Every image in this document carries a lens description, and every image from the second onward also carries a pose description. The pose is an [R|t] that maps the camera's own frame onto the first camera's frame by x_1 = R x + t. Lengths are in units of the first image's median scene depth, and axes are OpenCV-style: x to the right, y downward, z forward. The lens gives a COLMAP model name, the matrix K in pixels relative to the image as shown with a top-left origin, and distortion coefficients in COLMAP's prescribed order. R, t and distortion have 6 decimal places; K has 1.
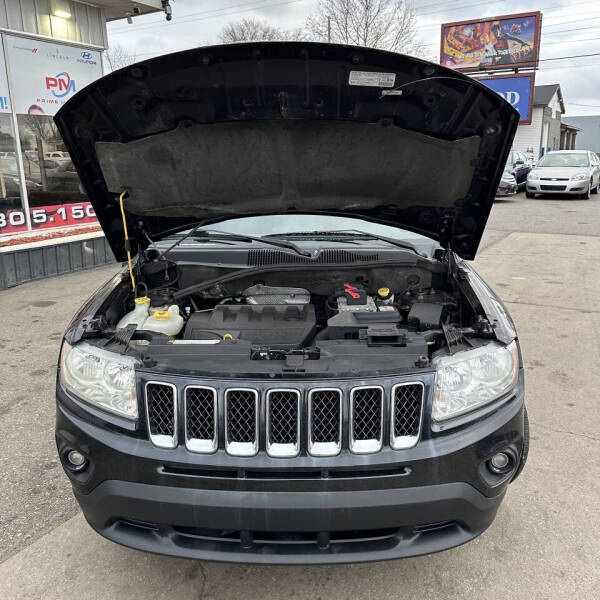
lens RADIAL K [[569.1, 0, 307.8], [0, 569.1, 300.1], [0, 0, 1]] dist [0.007744, 0.005734]
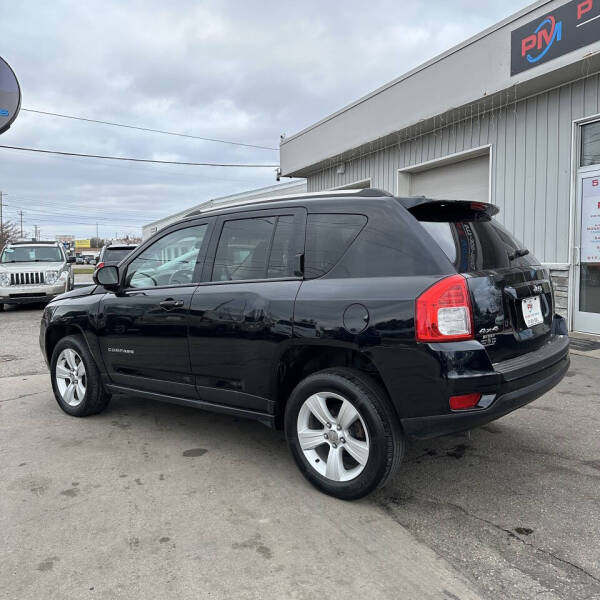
lens RADIAL K [[569.1, 0, 299.1], [0, 569.1, 287.4], [0, 0, 1]] dist [0.085879, -0.112077]
pose [[-0.627148, 0.068582, -0.775875, 1.228855], [-0.171977, 0.959340, 0.223810, -0.587493], [0.759677, 0.273795, -0.589853, 2.502513]]
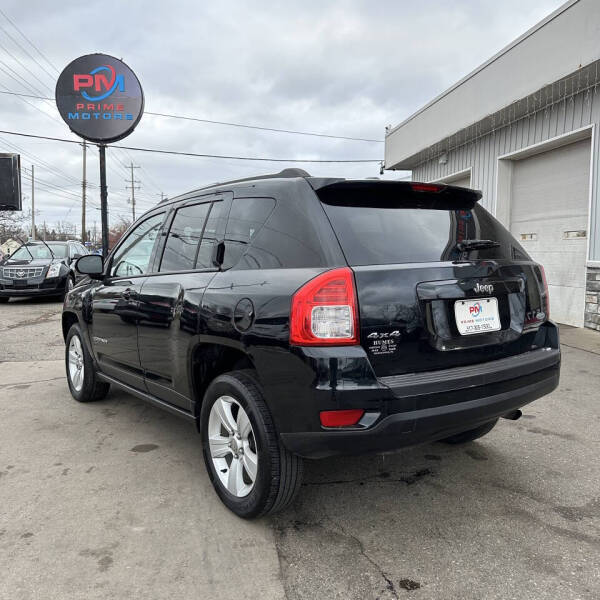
lens RADIAL K [[572.1, 0, 293.6], [0, 572.1, 284.2], [0, 0, 1]] dist [0.028996, -0.016274]
pose [[-0.807124, 0.048112, -0.588418, 0.819917], [-0.134035, 0.955715, 0.261998, -0.618337], [0.574966, 0.290333, -0.764932, 2.727286]]
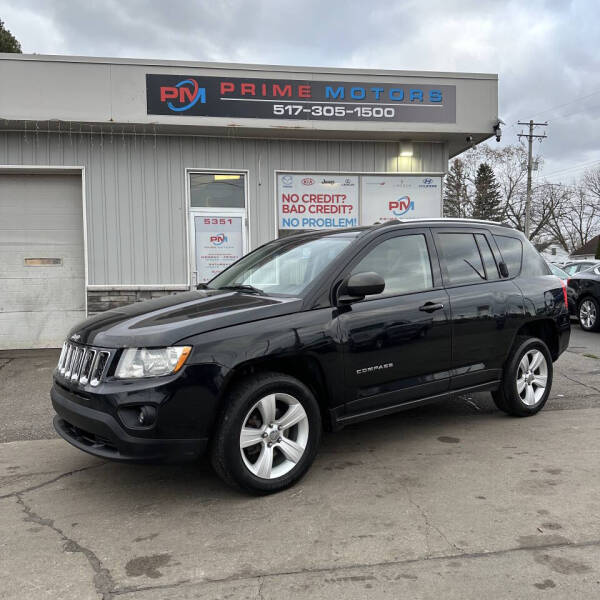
lens RADIAL K [[563.5, 0, 299.1], [0, 563.5, 311.6], [0, 0, 1]] dist [0.097413, -0.177627]
pose [[0.618550, 0.051167, -0.784078, 1.272753], [-0.191668, 0.977559, -0.087412, 0.041688], [0.762010, 0.204351, 0.614477, 0.224441]]
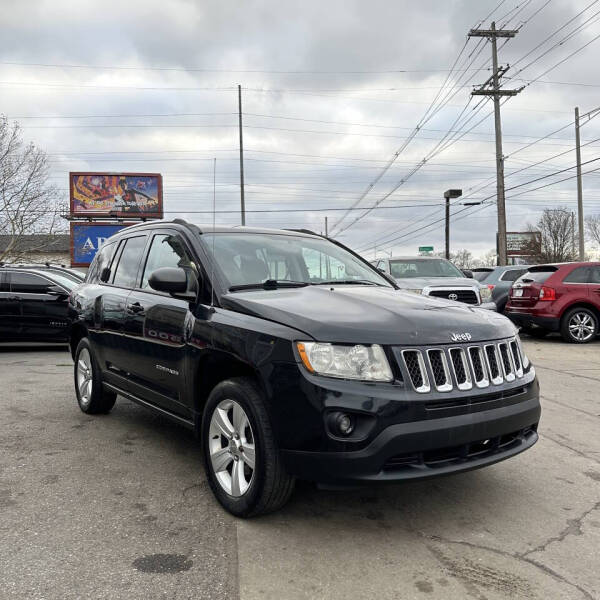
lens RADIAL K [[564.3, 0, 300.0], [0, 564.3, 300.0], [0, 0, 1]] dist [0.081190, -0.140130]
pose [[0.790269, -0.003471, 0.612750, -0.910925], [0.154779, 0.968688, -0.194133, 0.172554], [-0.592890, 0.248258, 0.766061, 0.017607]]
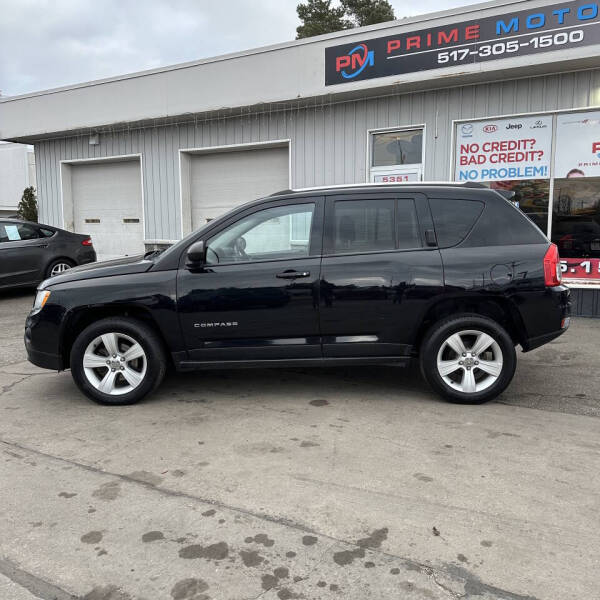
lens RADIAL K [[564.3, 0, 300.0], [0, 564.3, 300.0], [0, 0, 1]] dist [0.081190, -0.140130]
pose [[-0.024573, 0.137286, -0.990227, 1.876712], [-0.242593, 0.960100, 0.139129, -0.325042], [0.969817, 0.243641, 0.009712, 1.437190]]
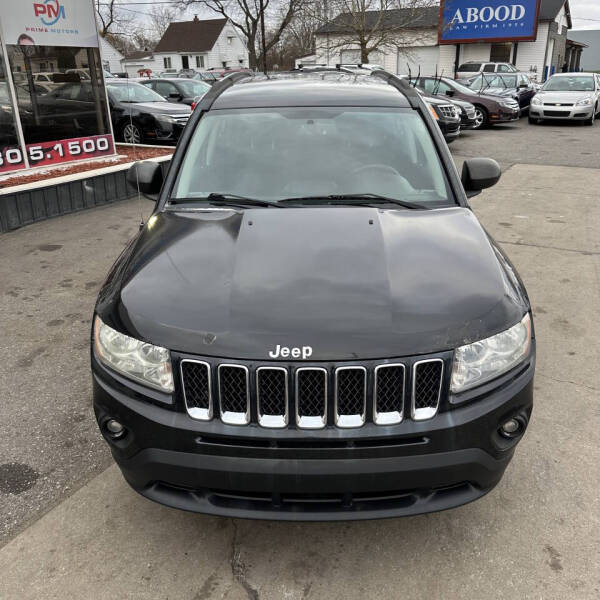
lens RADIAL K [[568.2, 0, 307.4], [0, 568.2, 292.2], [0, 0, 1]] dist [0.016515, -0.005647]
pose [[0.999940, -0.007514, 0.007917, -0.037174], [0.006499, 0.992604, 0.121223, -0.071157], [-0.008770, -0.121164, 0.992594, -0.023532]]
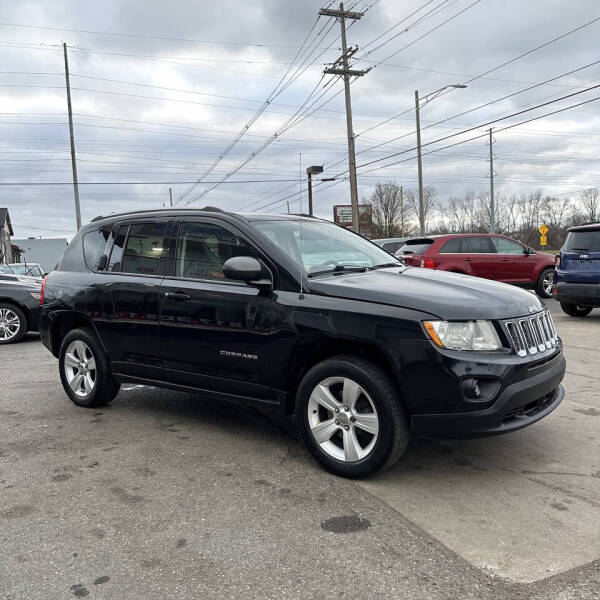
lens RADIAL K [[559.7, 0, 300.0], [0, 559.7, 300.0], [0, 0, 1]] dist [0.162839, -0.327310]
pose [[0.584231, -0.069003, 0.808649, -1.364300], [0.238214, 0.967072, -0.089583, 0.053975], [-0.775841, 0.244968, 0.581431, 0.309531]]
